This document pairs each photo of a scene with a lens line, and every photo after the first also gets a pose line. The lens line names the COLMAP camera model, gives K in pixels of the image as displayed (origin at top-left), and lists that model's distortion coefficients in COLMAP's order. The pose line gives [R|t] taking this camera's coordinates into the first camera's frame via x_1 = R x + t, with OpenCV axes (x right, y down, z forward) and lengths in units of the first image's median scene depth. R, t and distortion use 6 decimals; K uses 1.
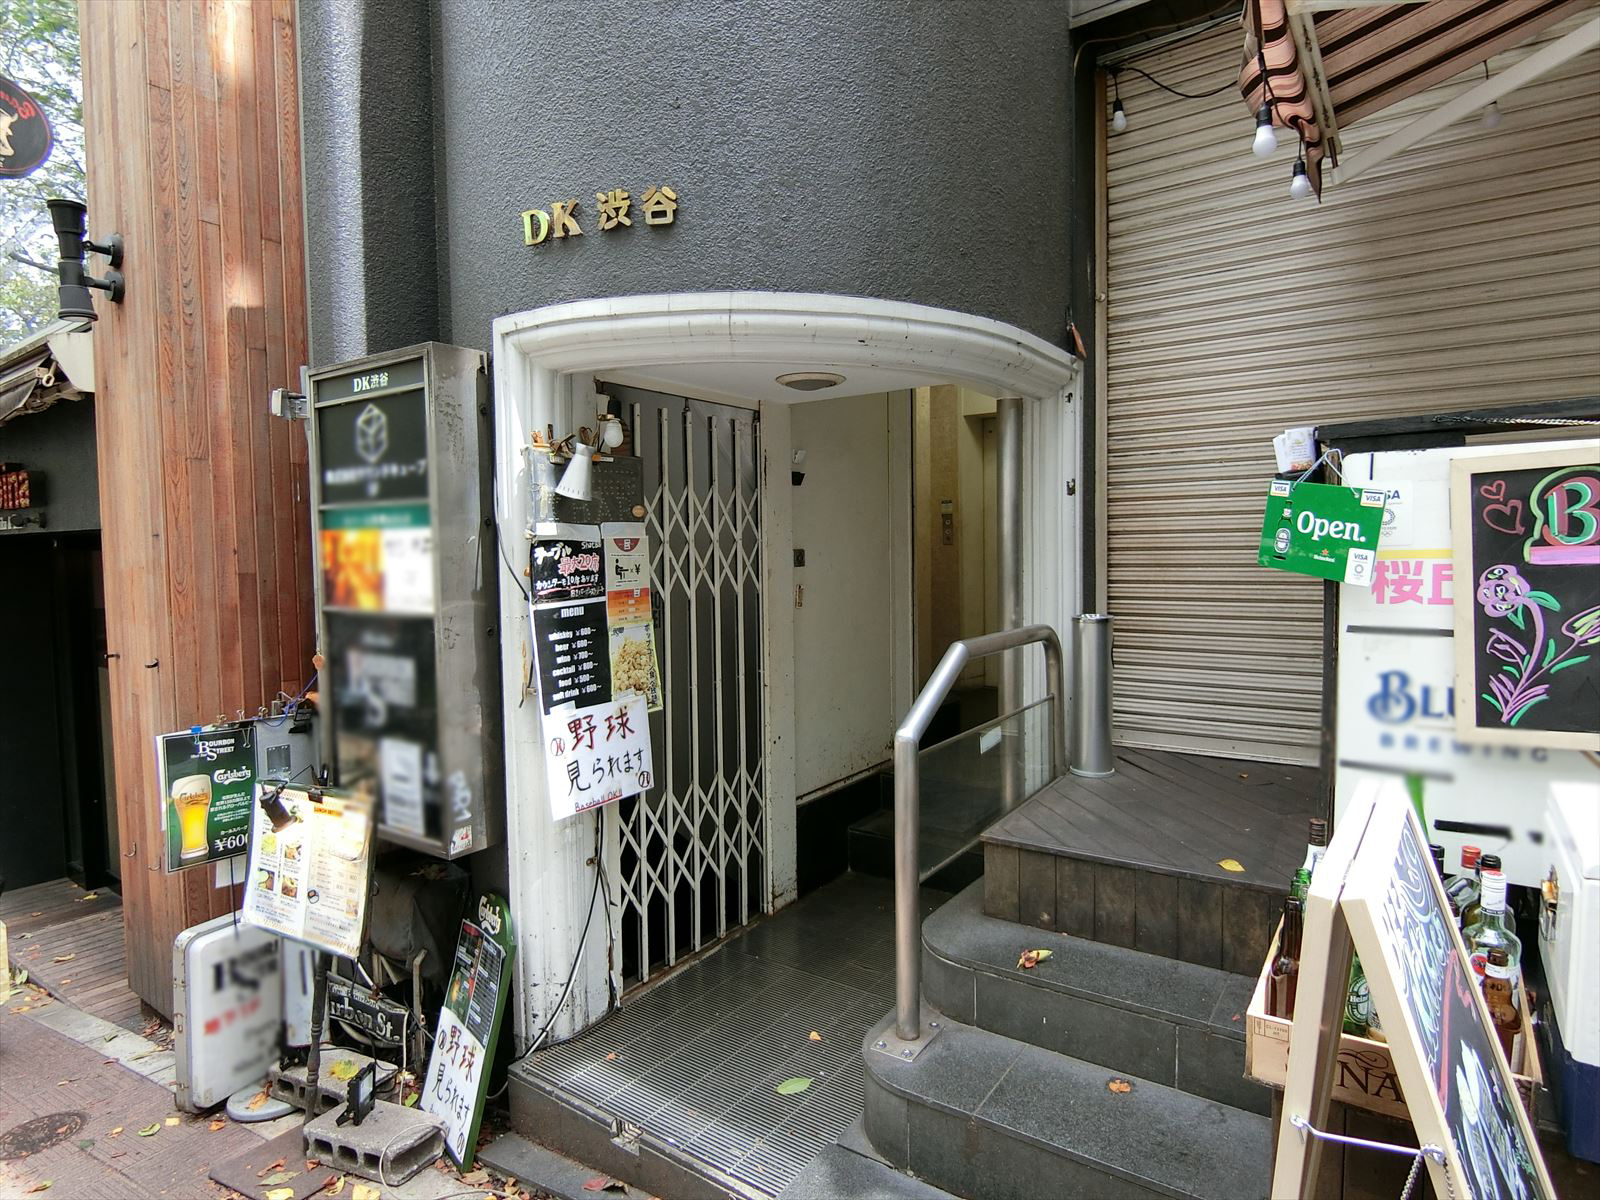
lens RADIAL K [[891.5, 0, 800.4], [0, 891.5, 596.9], [0, 0, 1]] dist [0.000141, -0.000554]
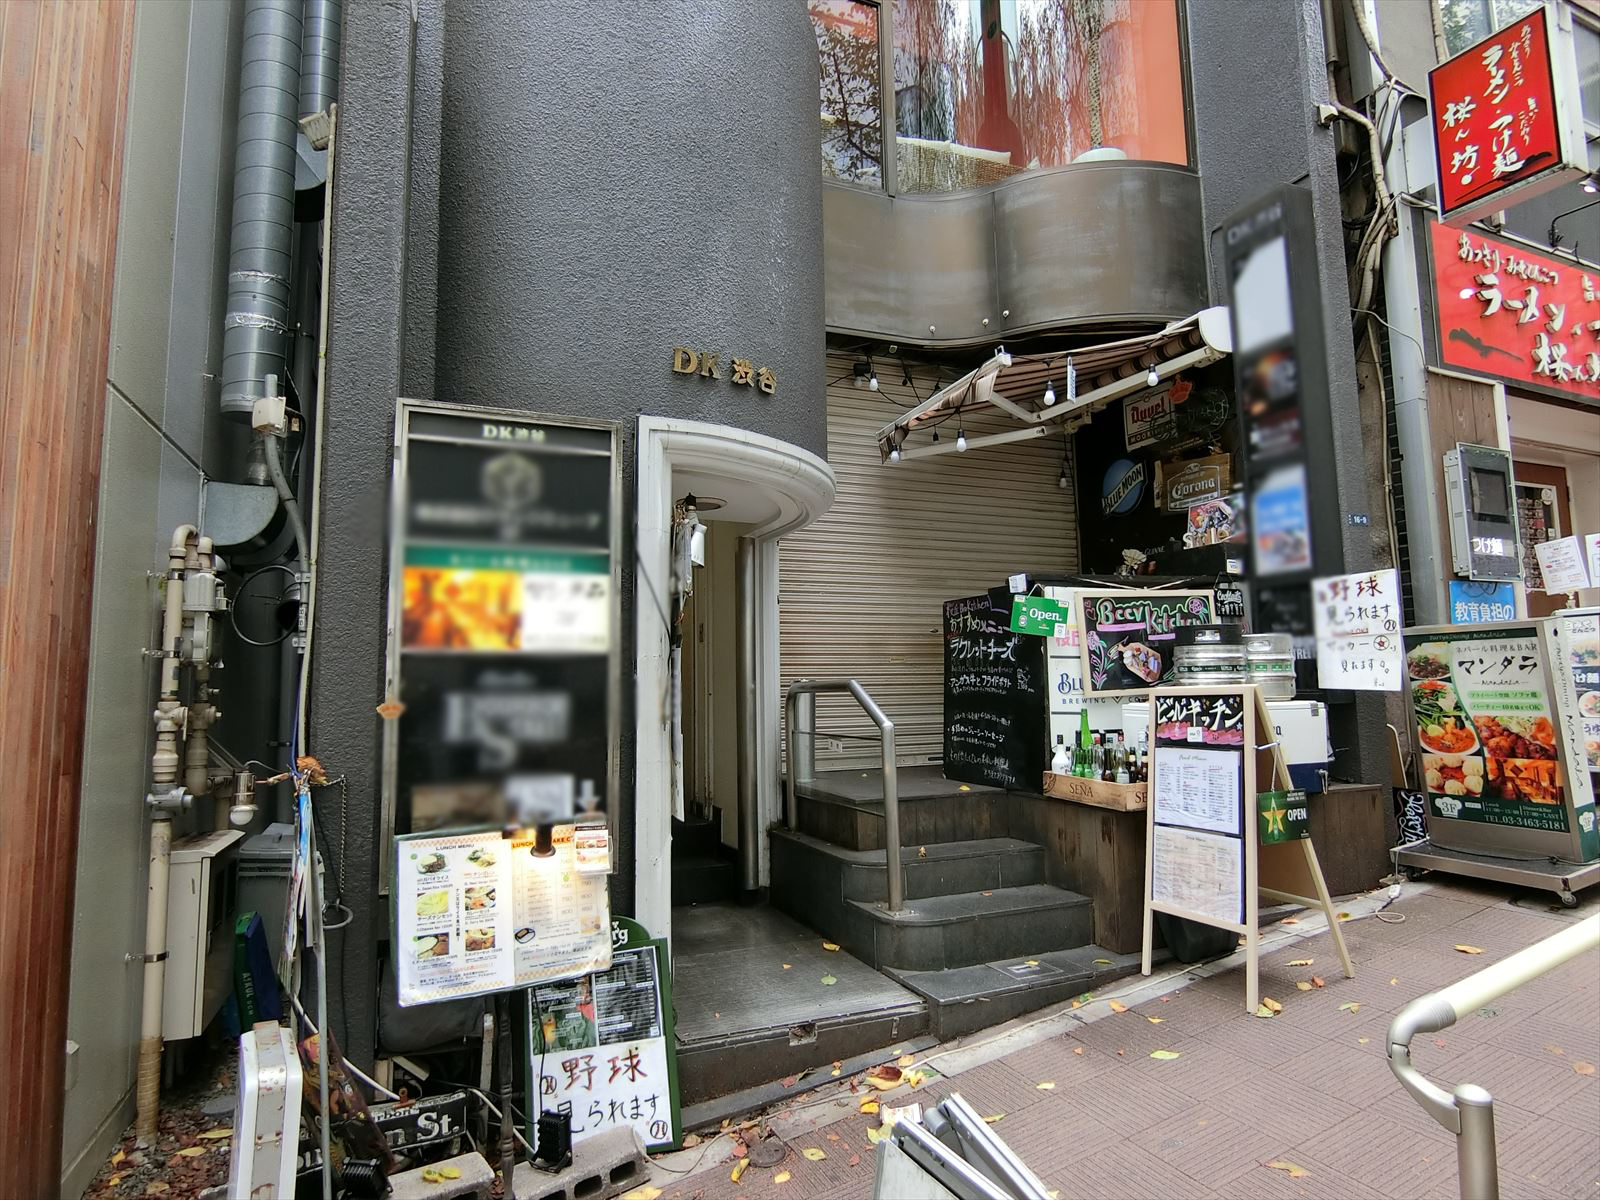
lens RADIAL K [[891.5, 0, 803.4], [0, 891.5, 596.1], [0, 0, 1]] dist [0.000141, -0.000554]
pose [[0.535092, 0.090913, 0.839888, -1.224160], [0.051063, 0.988894, -0.139575, 0.120012], [-0.843249, 0.117572, 0.524507, 0.187137]]
